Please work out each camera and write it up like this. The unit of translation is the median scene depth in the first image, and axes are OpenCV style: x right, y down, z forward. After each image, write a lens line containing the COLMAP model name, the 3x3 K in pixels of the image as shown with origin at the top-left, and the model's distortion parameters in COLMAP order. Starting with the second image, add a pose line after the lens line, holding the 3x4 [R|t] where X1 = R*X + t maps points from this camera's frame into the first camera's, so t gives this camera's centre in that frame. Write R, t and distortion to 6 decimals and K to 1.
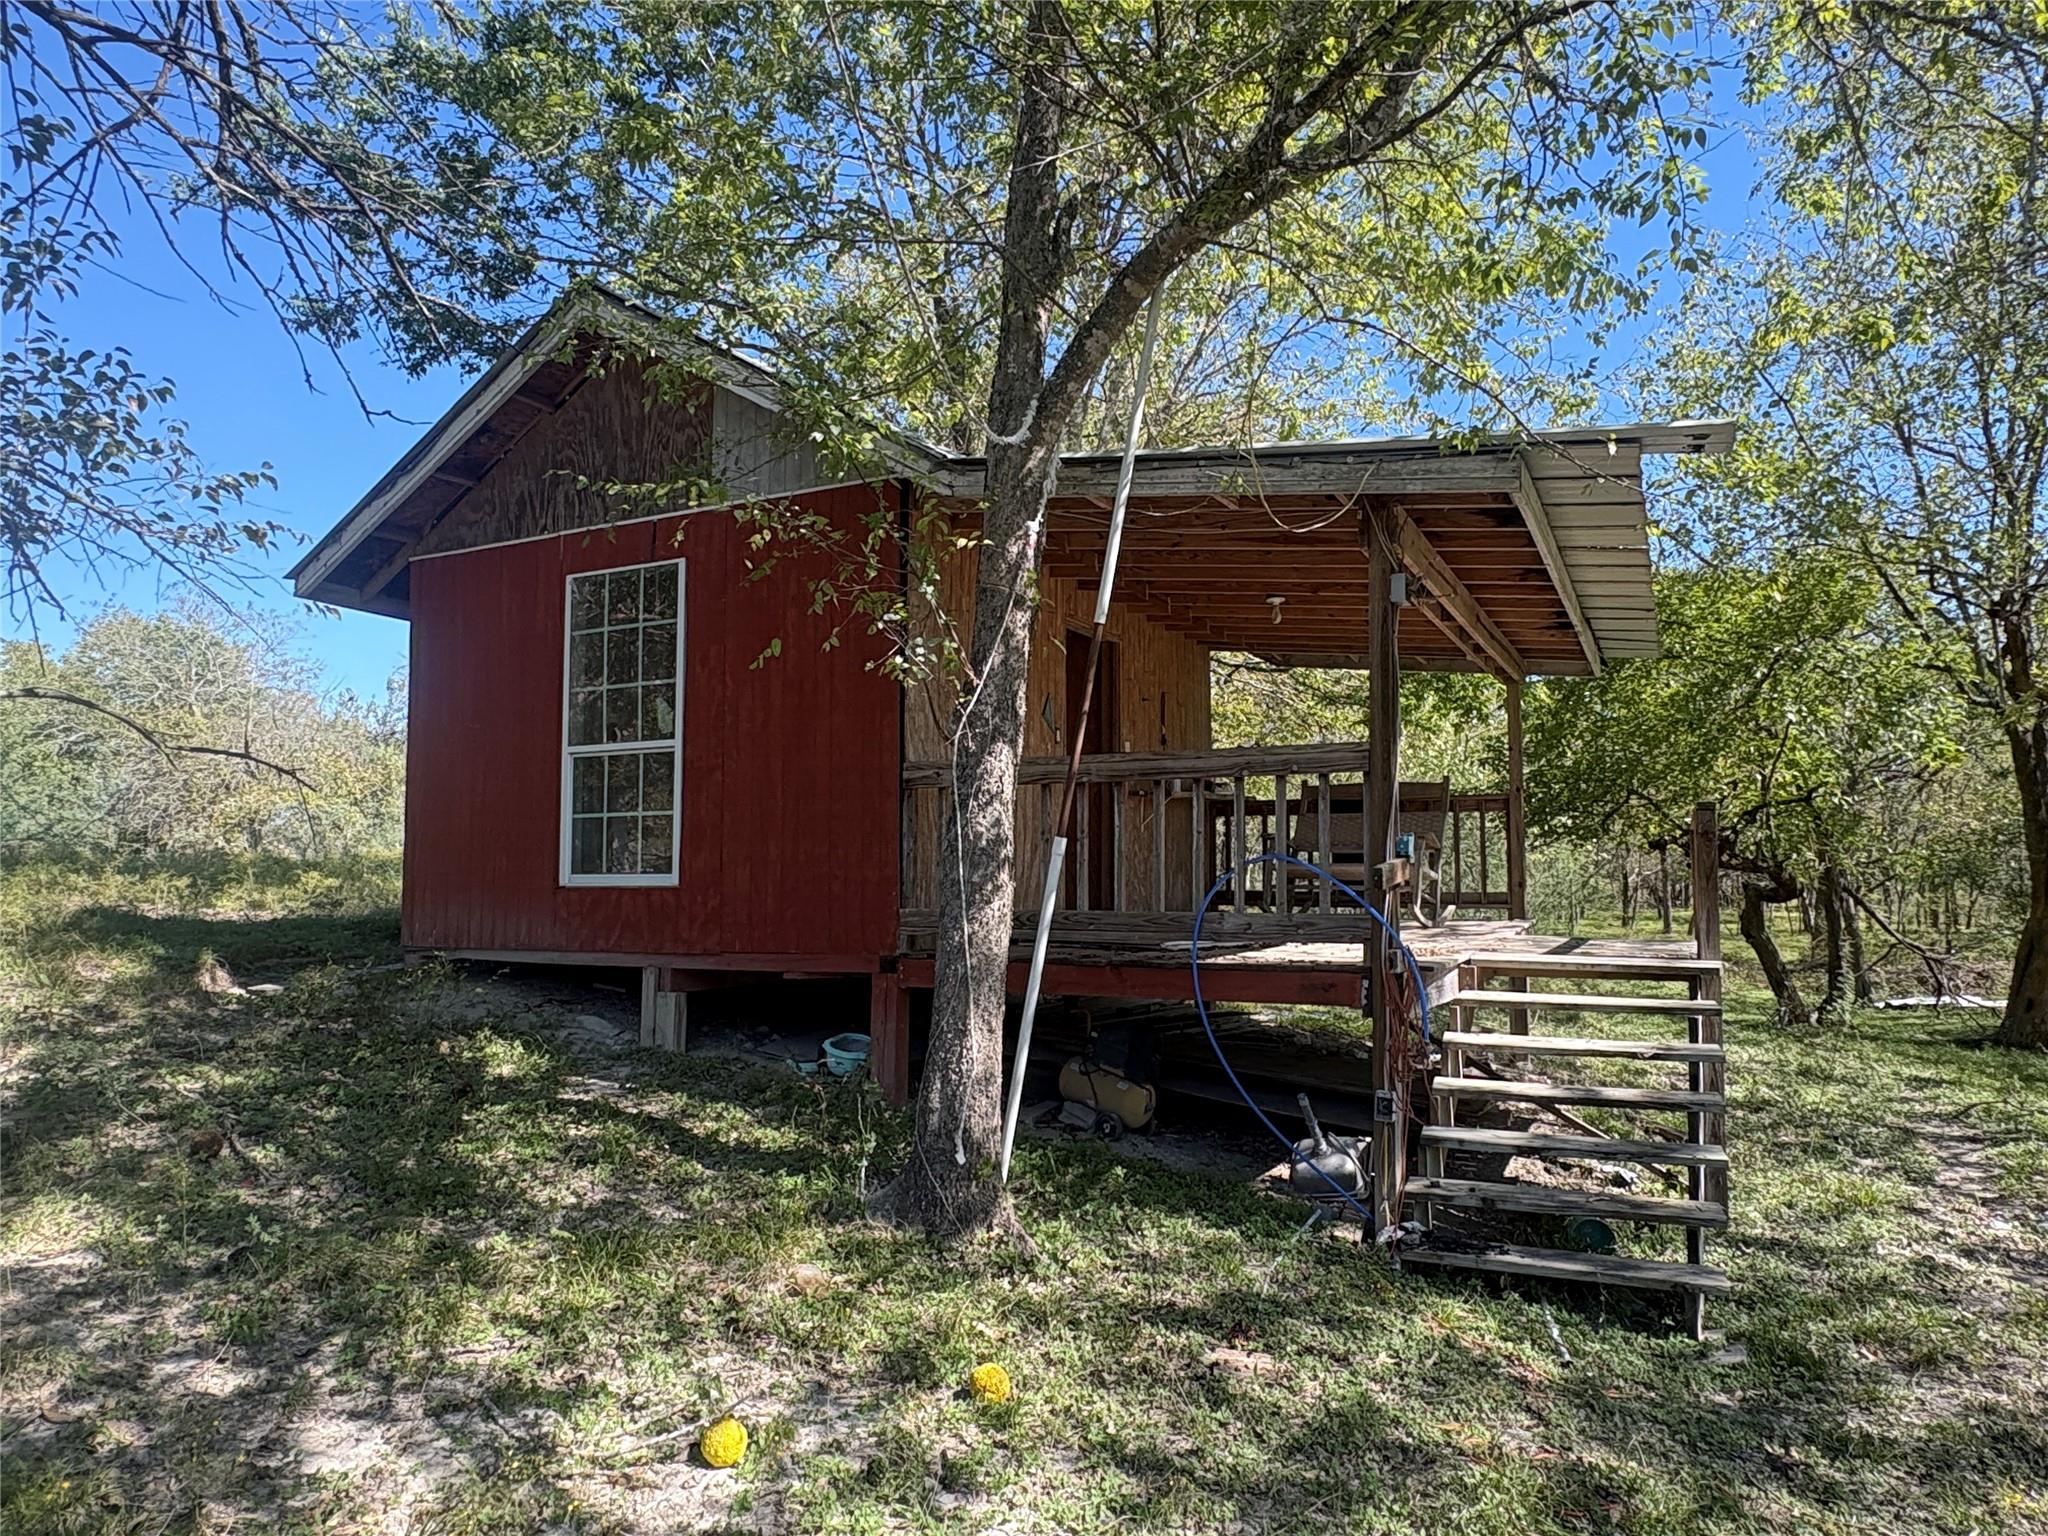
lens RADIAL K [[1265.4, 0, 1026.5], [0, 1265.4, 776.3], [0, 0, 1]] dist [-0.002032, 0.002988]
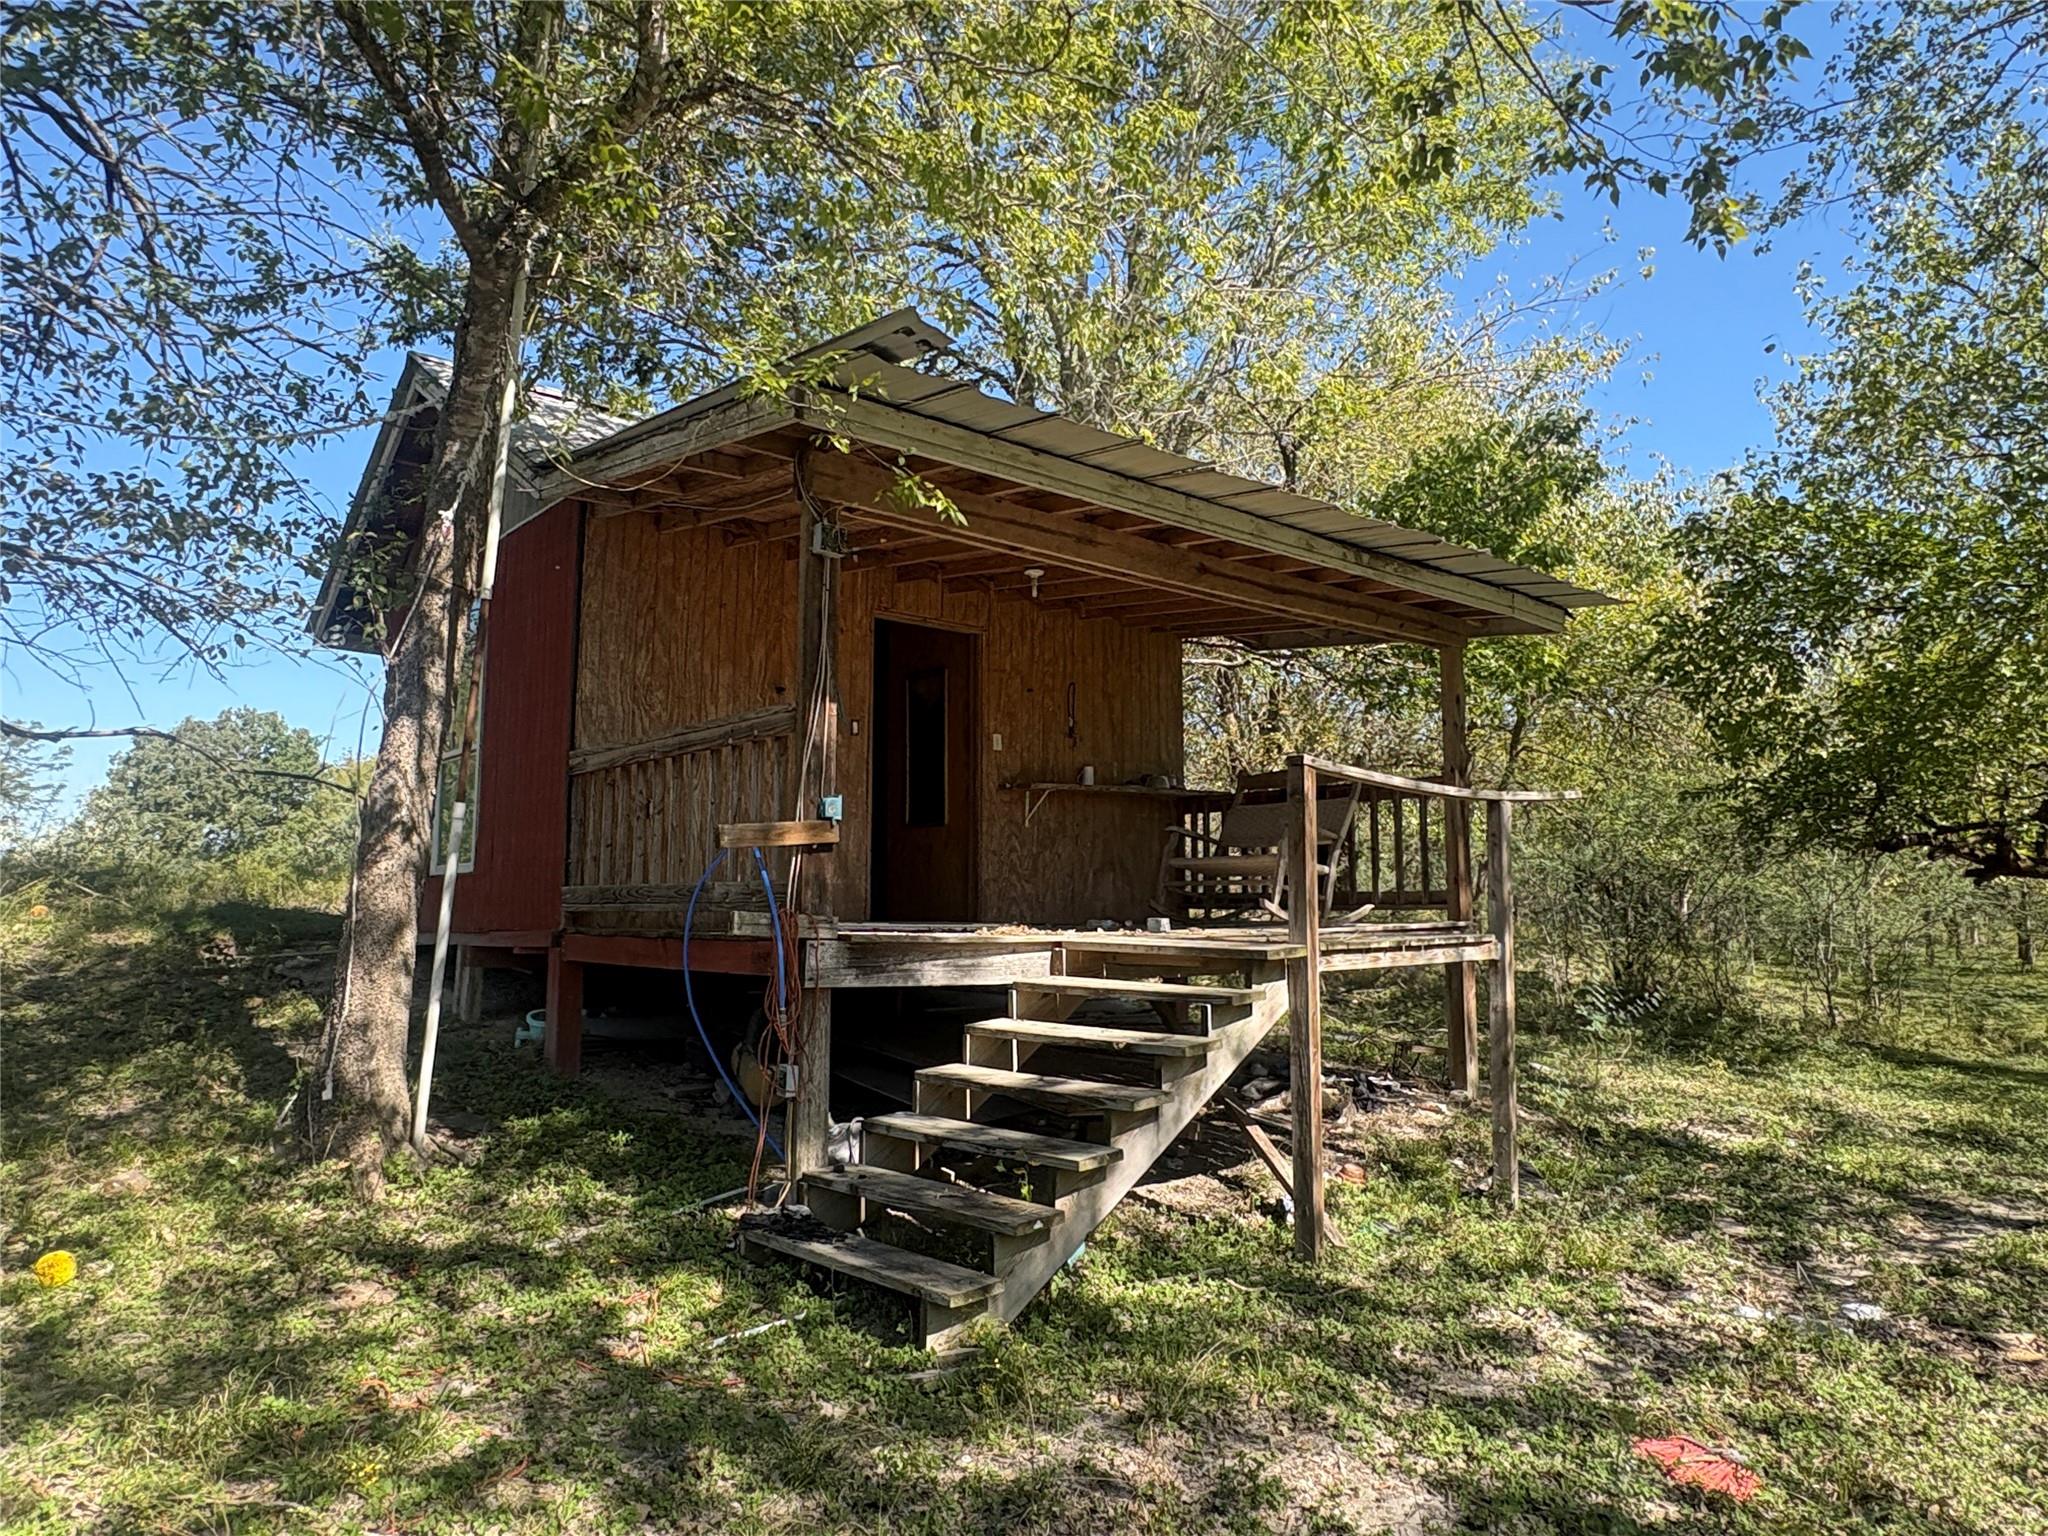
lens RADIAL K [[1265.4, 0, 1026.5], [0, 1265.4, 776.3], [0, 0, 1]] dist [-0.002032, 0.002988]
pose [[0.925826, -0.046647, -0.375060, 0.855611], [0.031790, 0.998449, -0.045706, 0.089104], [0.376611, 0.030393, 0.925873, 0.197193]]
